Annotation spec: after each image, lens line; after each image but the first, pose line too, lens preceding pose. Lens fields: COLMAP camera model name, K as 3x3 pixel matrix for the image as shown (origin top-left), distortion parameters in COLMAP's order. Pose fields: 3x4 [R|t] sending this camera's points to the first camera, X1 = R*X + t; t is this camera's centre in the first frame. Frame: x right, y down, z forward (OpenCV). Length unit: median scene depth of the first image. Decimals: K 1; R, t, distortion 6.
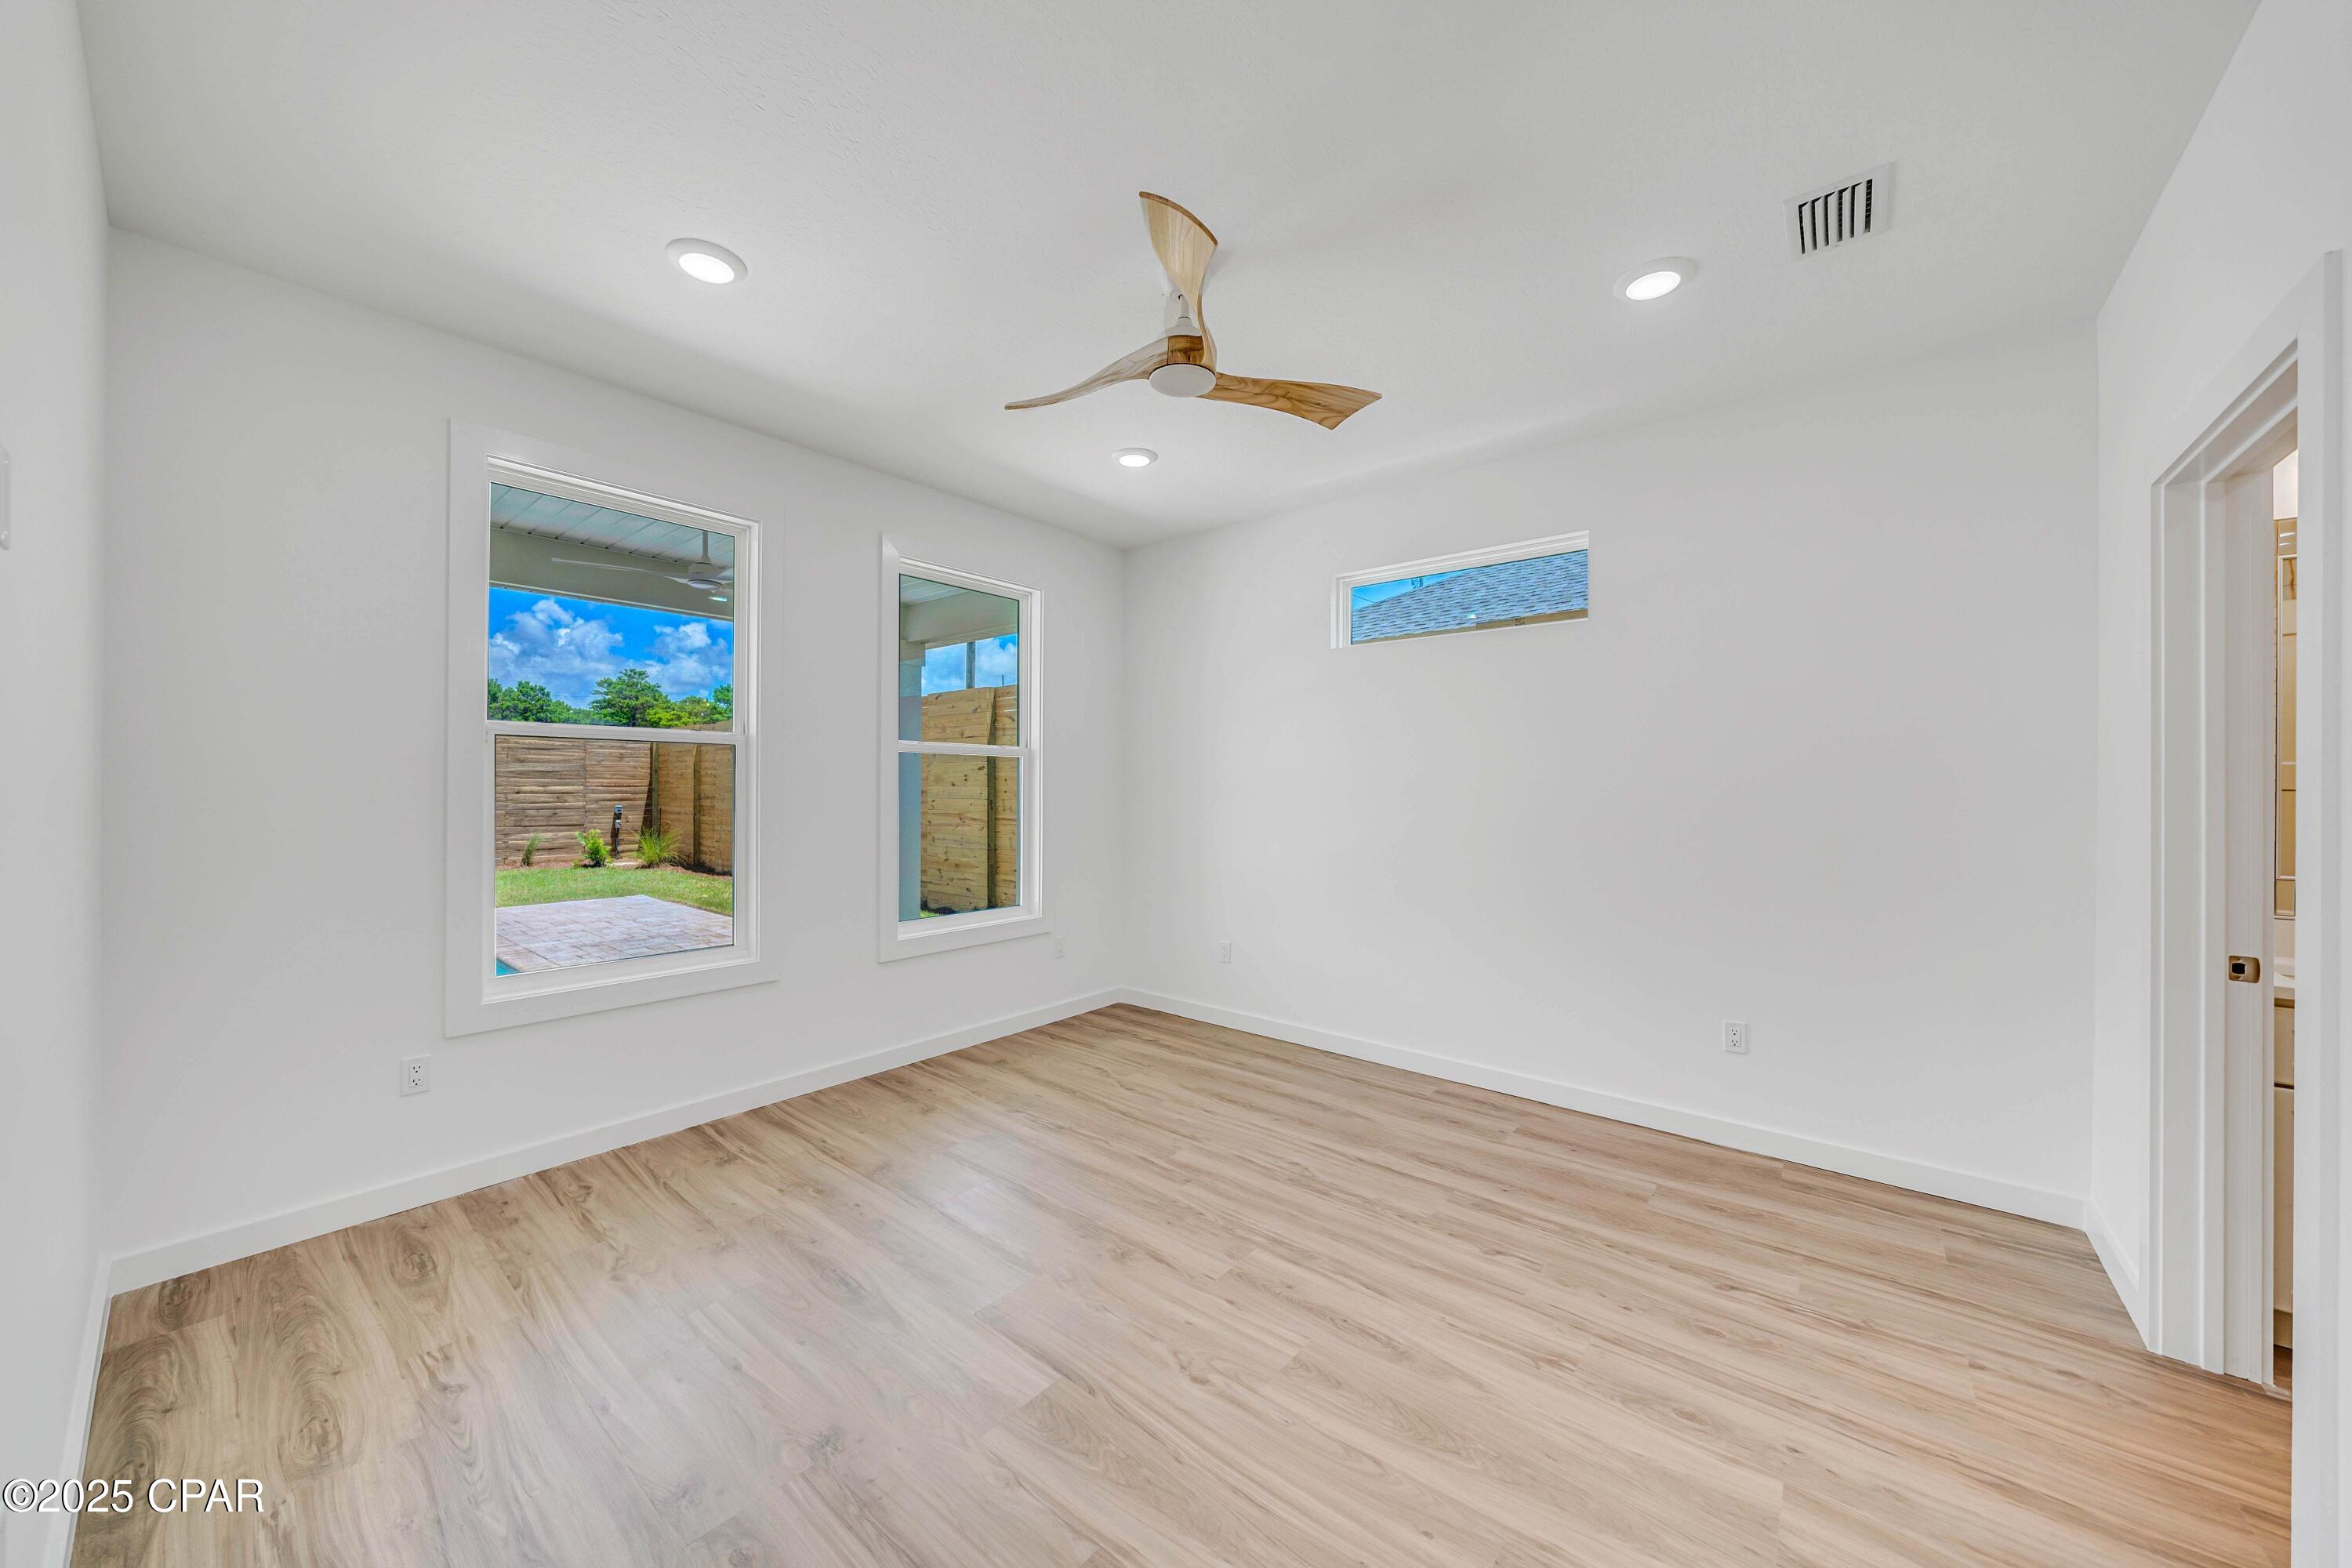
lens RADIAL K [[794.3, 0, 1177.8], [0, 794.3, 791.3], [0, 0, 1]] dist [0.015545, 0.000263]
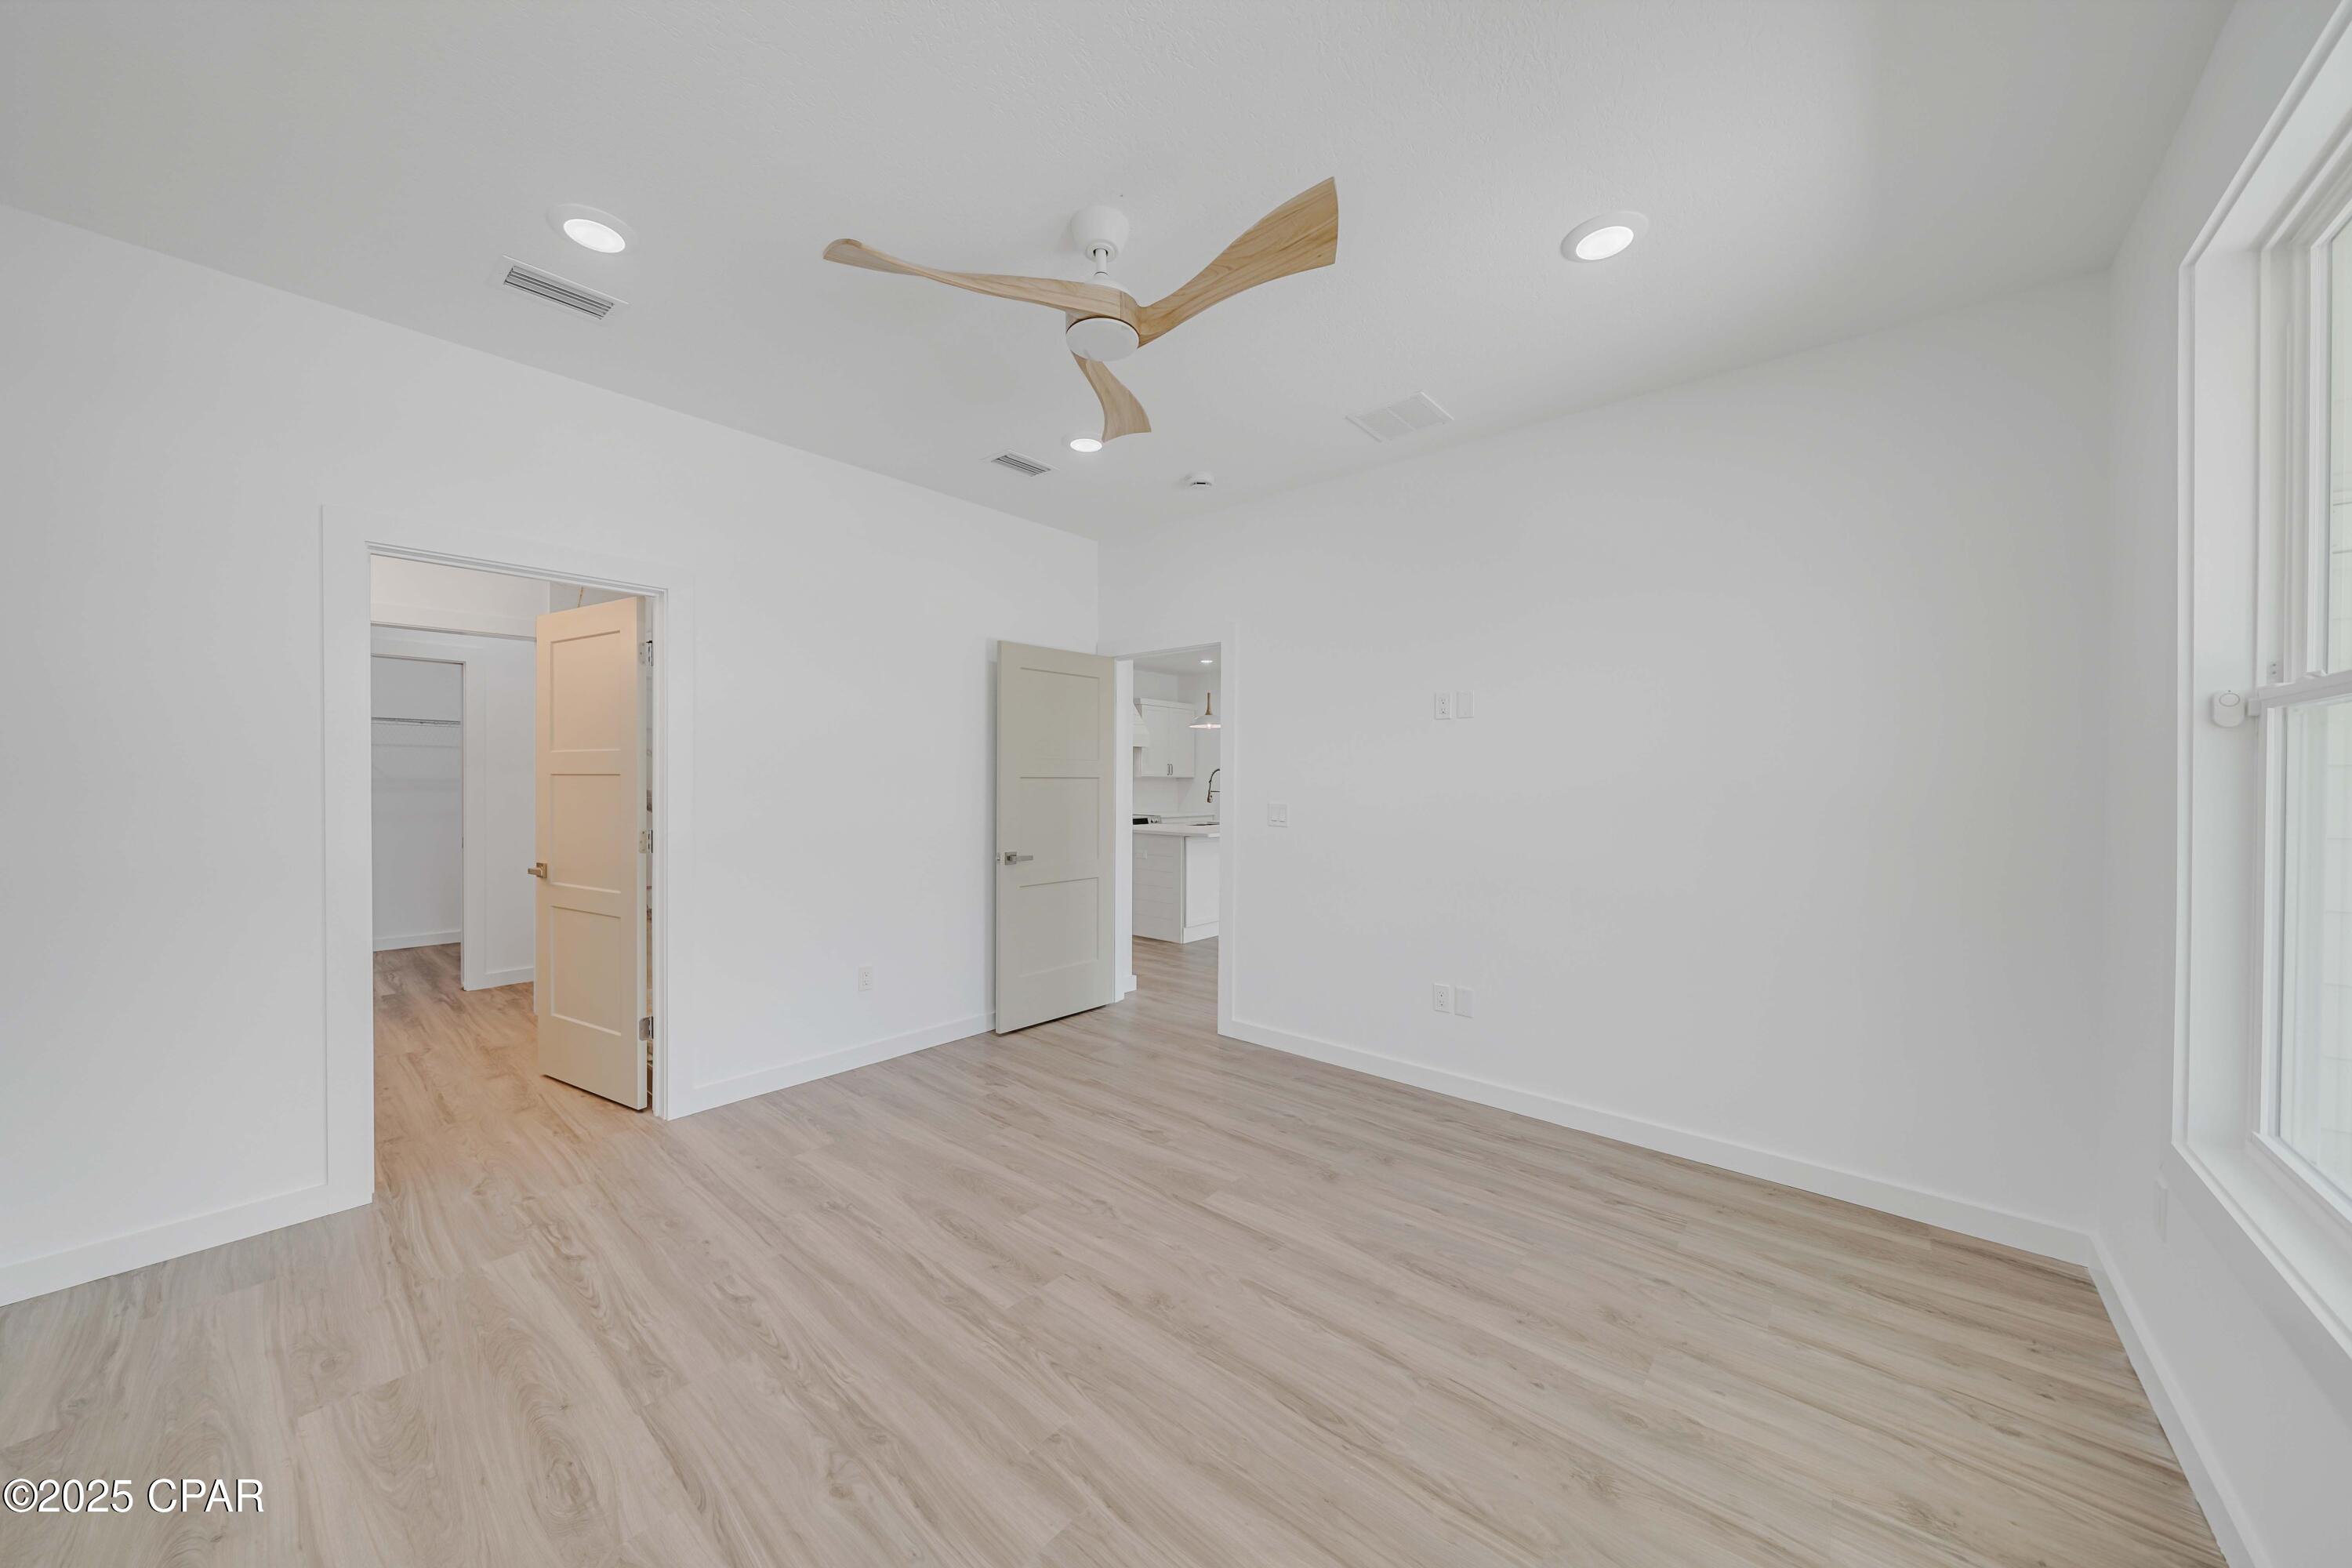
lens RADIAL K [[794.3, 0, 1170.3], [0, 794.3, 776.2], [0, 0, 1]] dist [0.015545, 0.000263]
pose [[-0.999407, -0.013093, 0.031840, -0.104742], [-0.012983, 0.999909, 0.003664, -0.017536], [-0.031885, 0.003248, -0.999486, 1.914650]]
